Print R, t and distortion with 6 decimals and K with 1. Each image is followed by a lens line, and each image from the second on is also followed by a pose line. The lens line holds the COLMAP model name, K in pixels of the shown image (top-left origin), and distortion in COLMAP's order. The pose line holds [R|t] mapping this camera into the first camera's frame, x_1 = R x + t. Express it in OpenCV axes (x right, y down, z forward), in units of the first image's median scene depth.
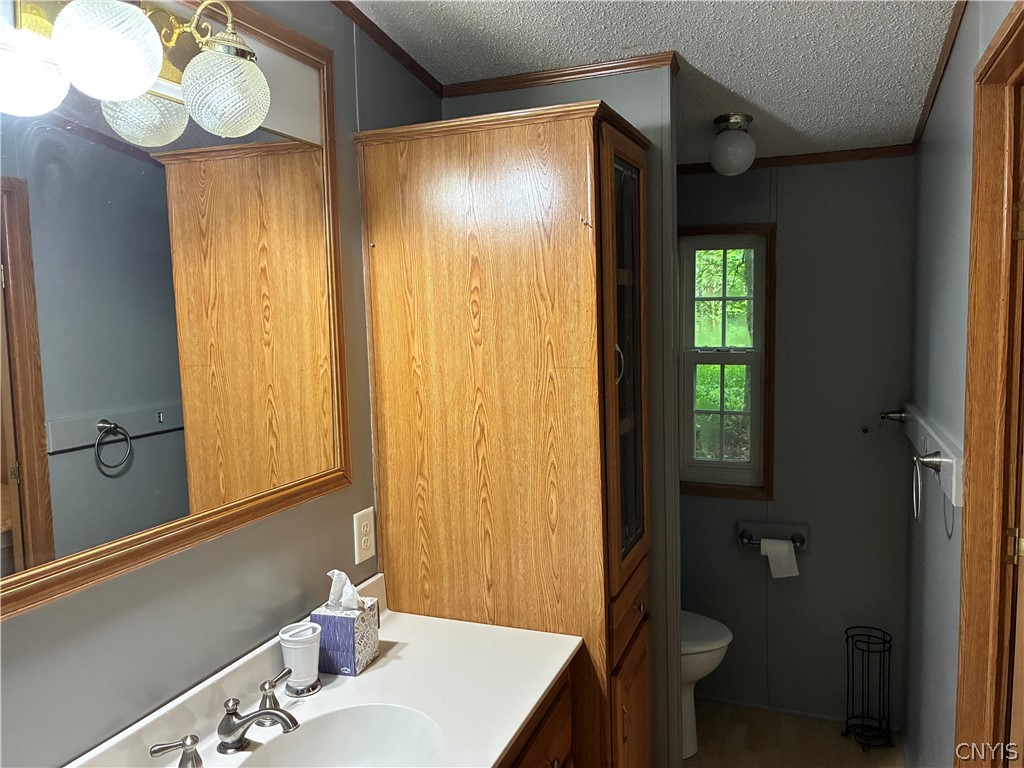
lens RADIAL K [[777.3, 0, 511.8], [0, 777.3, 377.6], [0, 0, 1]] dist [0.016738, 0.001061]
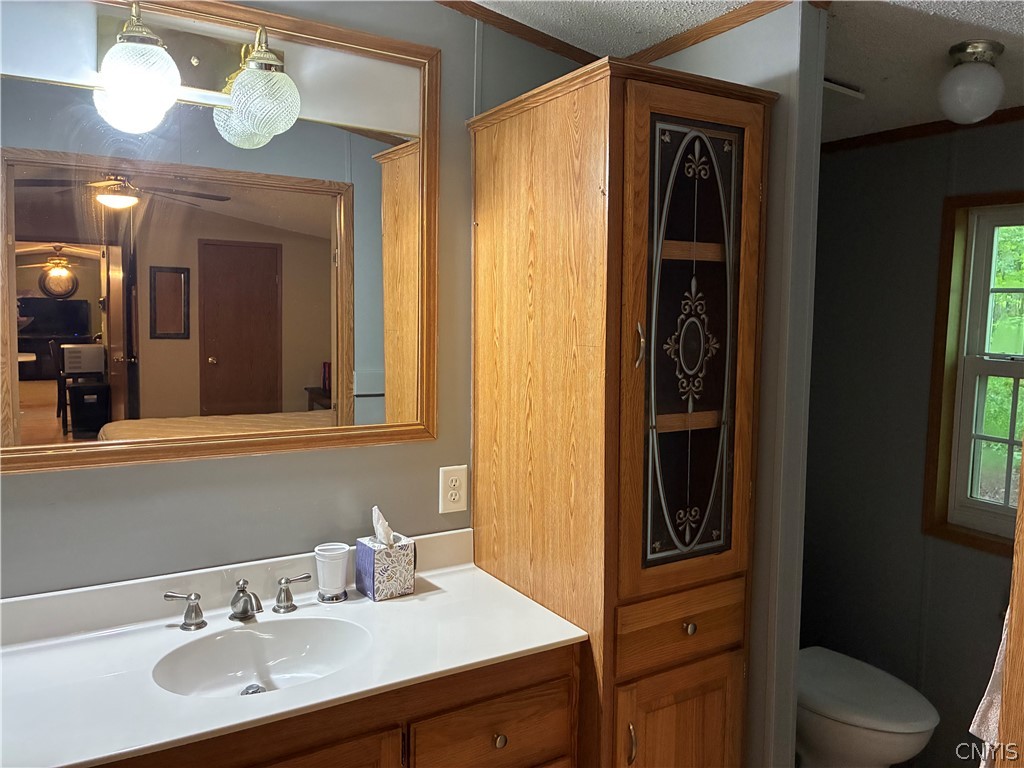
lens RADIAL K [[770.5, 0, 515.5], [0, 770.5, 376.0], [0, 0, 1]] dist [0.037521, -0.063554]
pose [[0.796597, 0.088967, -0.597929, 0.538160], [-0.088920, 0.995597, 0.029673, 0.003496], [0.597936, 0.029530, 0.801000, 0.184995]]
